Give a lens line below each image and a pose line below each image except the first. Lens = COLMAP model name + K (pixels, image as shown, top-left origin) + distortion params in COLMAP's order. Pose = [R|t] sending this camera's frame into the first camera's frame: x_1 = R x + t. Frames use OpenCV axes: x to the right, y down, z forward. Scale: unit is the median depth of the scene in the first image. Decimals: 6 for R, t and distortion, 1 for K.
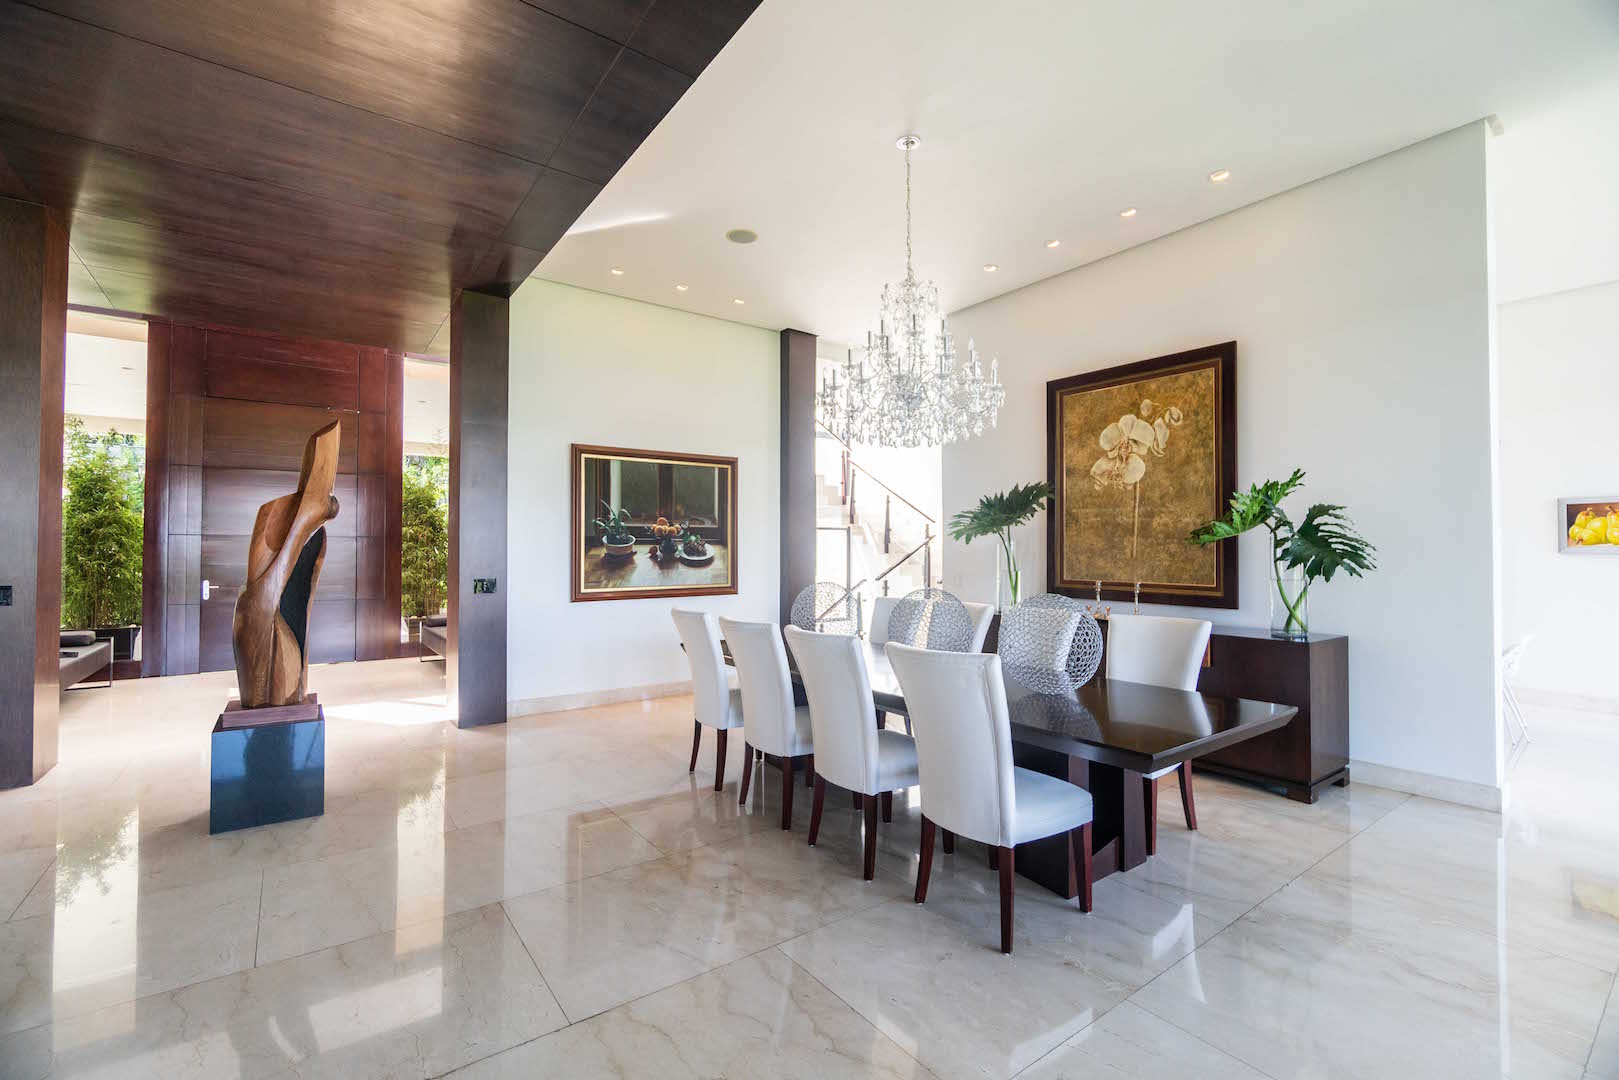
lens RADIAL K [[697.6, 0, 809.5], [0, 697.6, 540.0], [0, 0, 1]] dist [-0.002530, 0.000367]
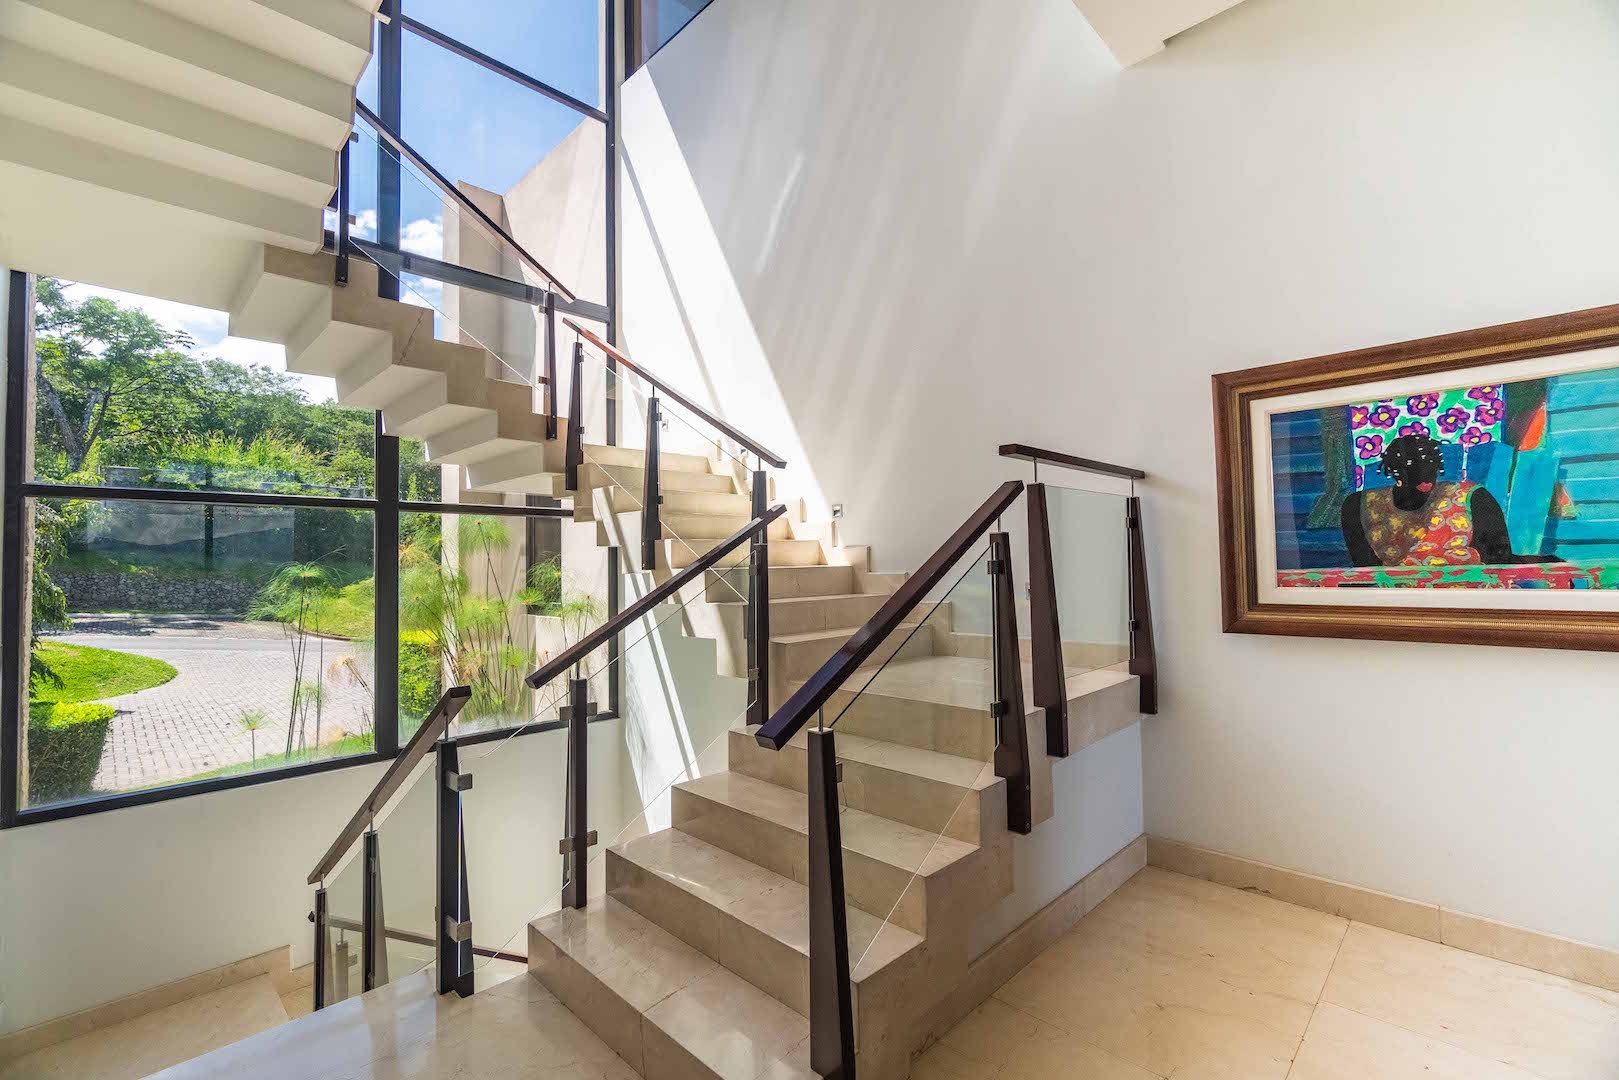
lens RADIAL K [[697.6, 0, 809.5], [0, 697.6, 540.0], [0, 0, 1]] dist [-0.002530, 0.000367]
pose [[0.987324, -0.009373, 0.158438, 0.272090], [0.011962, 0.999810, -0.015398, 0.023539], [-0.158264, 0.017098, 0.987249, 1.337519]]
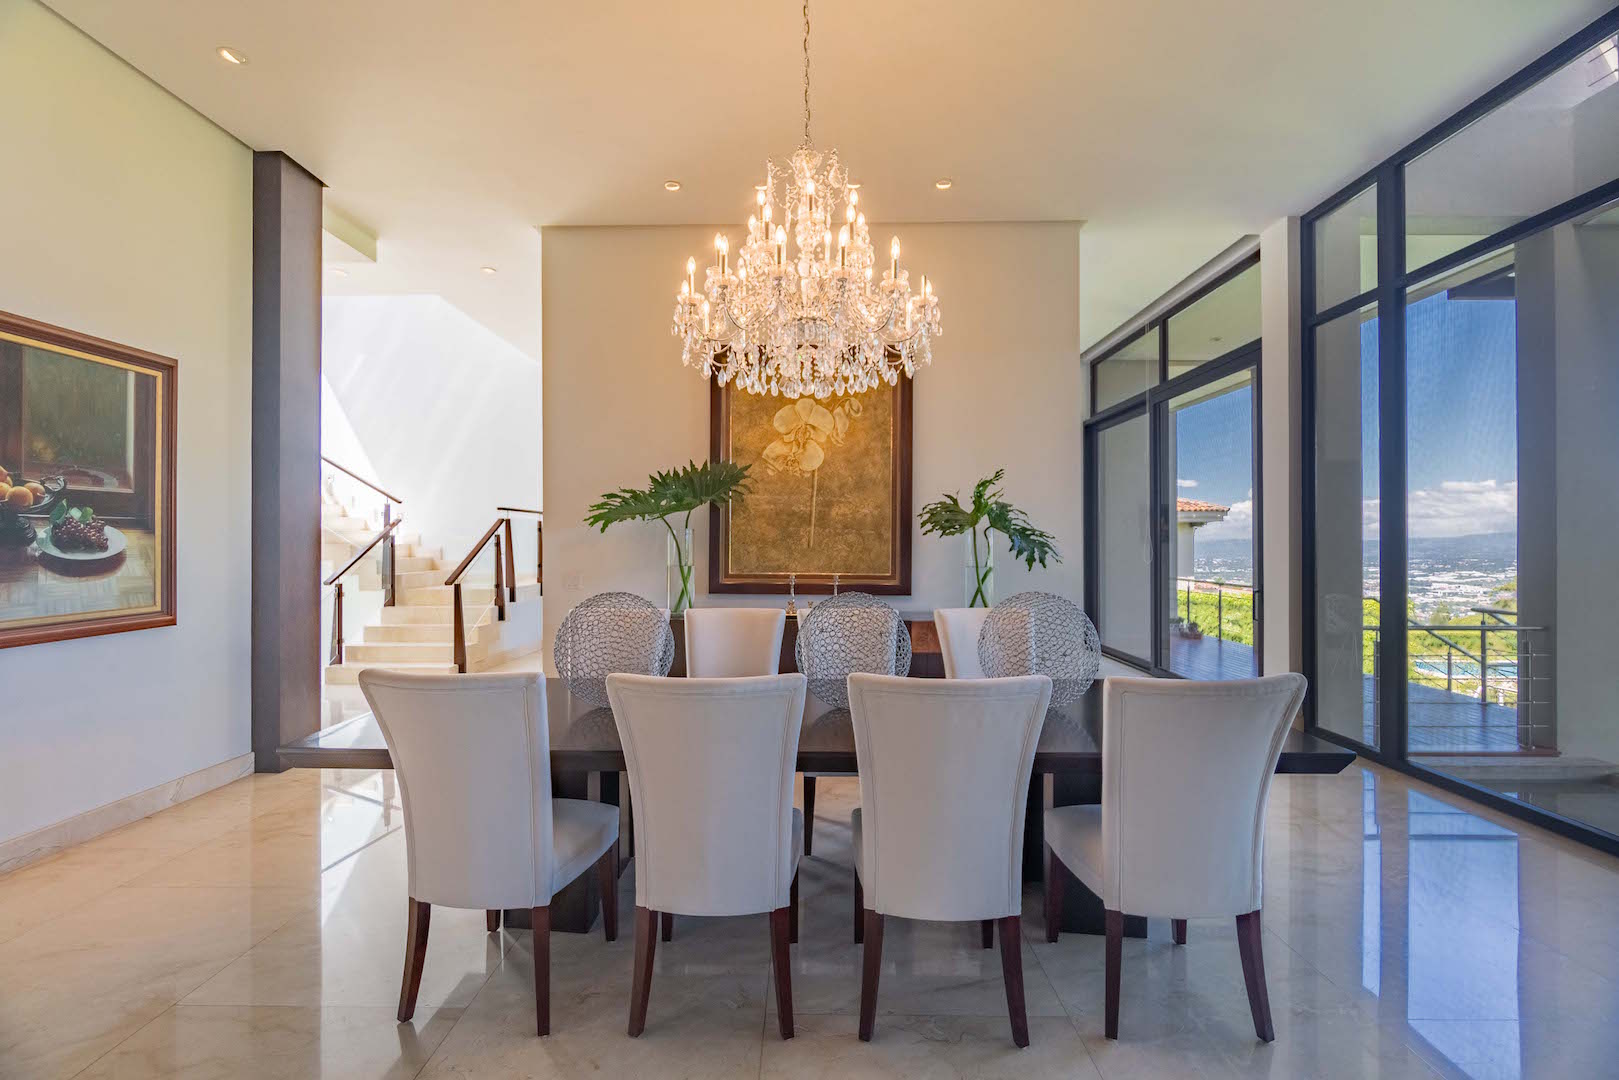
lens RADIAL K [[706.7, 0, 802.9], [0, 706.7, 536.9], [0, 0, 1]] dist [0.001008, -0.000057]
pose [[0.607244, 0.005046, 0.794499, -0.297180], [-0.013053, 0.999908, 0.003625, 0.005987], [-0.794408, -0.012572, 0.607254, 0.394914]]
